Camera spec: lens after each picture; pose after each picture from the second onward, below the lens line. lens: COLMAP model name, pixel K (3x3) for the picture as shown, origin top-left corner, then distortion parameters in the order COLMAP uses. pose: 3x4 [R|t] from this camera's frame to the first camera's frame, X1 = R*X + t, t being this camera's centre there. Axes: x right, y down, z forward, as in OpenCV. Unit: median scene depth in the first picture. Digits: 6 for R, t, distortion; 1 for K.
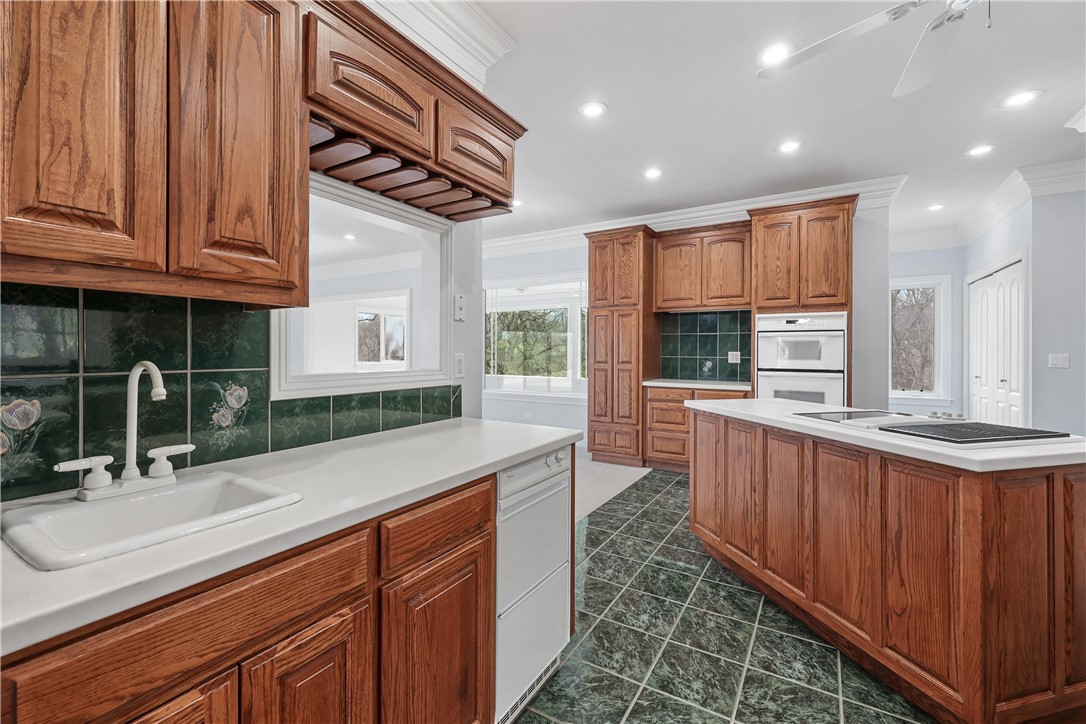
lens RADIAL K [[455.3, 0, 543.4], [0, 455.3, 351.9], [0, 0, 1]] dist [0.001202, 0.000065]
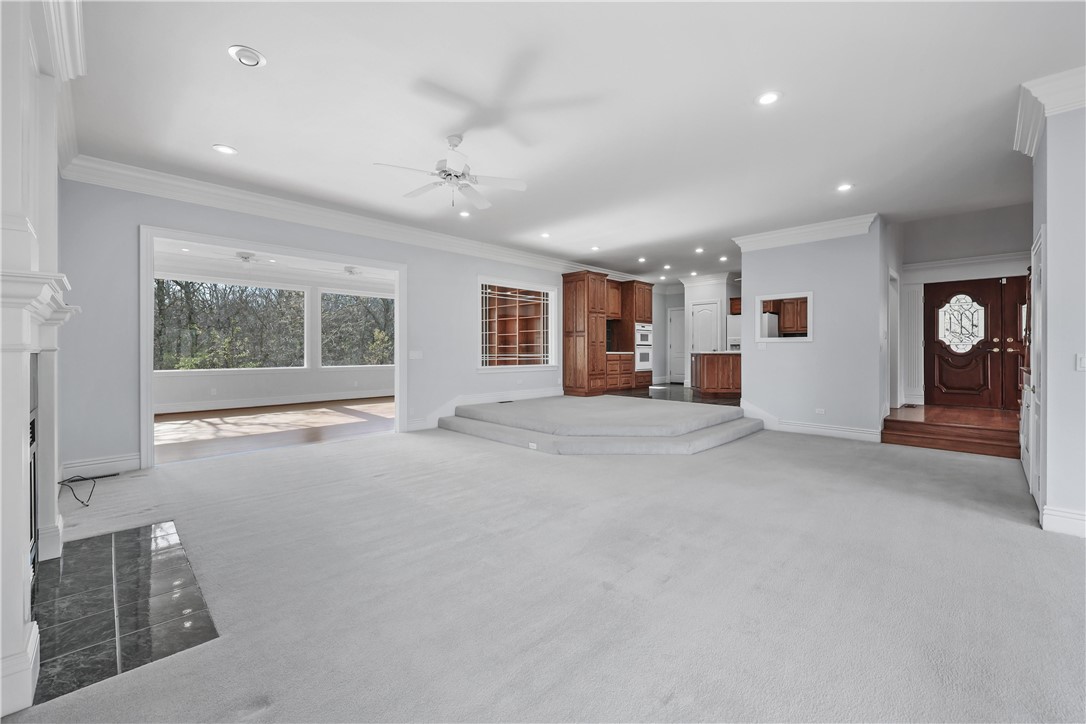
lens RADIAL K [[440.9, 0, 546.4], [0, 440.9, 352.4], [0, 0, 1]] dist [-0.000447, 0.000023]
pose [[0.234061, -0.006797, 0.972198, -2.916976], [0.001636, 0.999977, 0.006598, 0.091248], [-0.972221, 0.000046, 0.234067, 1.337463]]
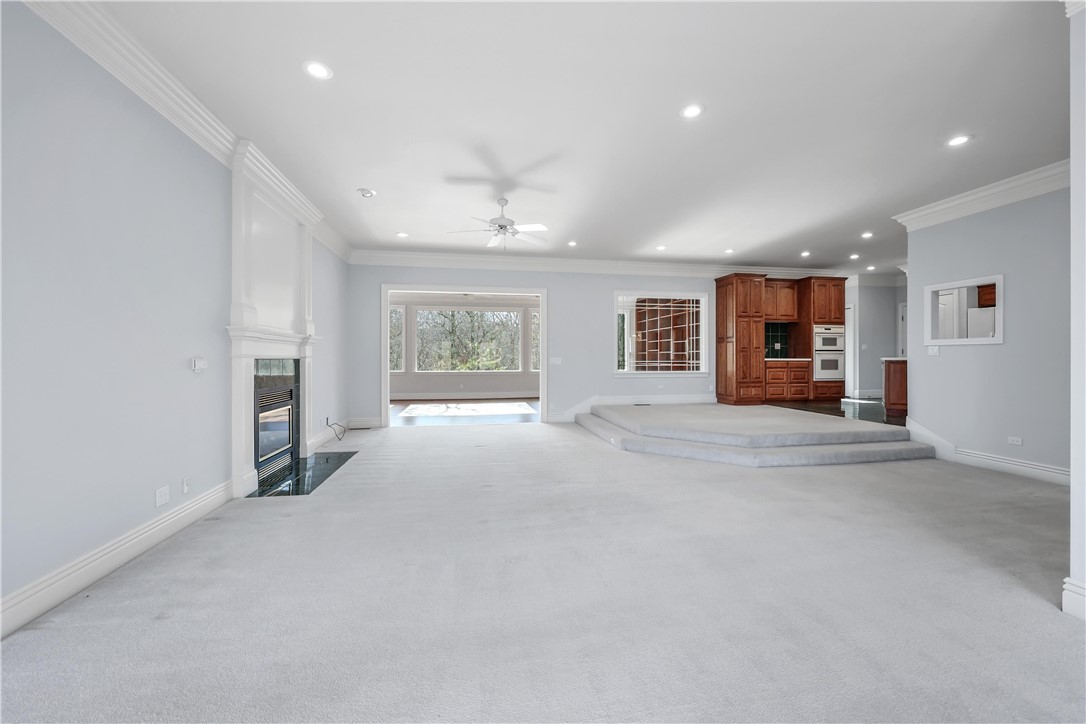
lens RADIAL K [[437.0, 0, 545.9], [0, 437.0, 360.3], [0, 0, 1]] dist [-0.002099, 0.000245]
pose [[0.747746, -0.008109, 0.663935, -2.736880], [0.004943, 0.999966, 0.006646, 0.095431], [-0.663966, -0.001688, 0.747761, 0.432862]]
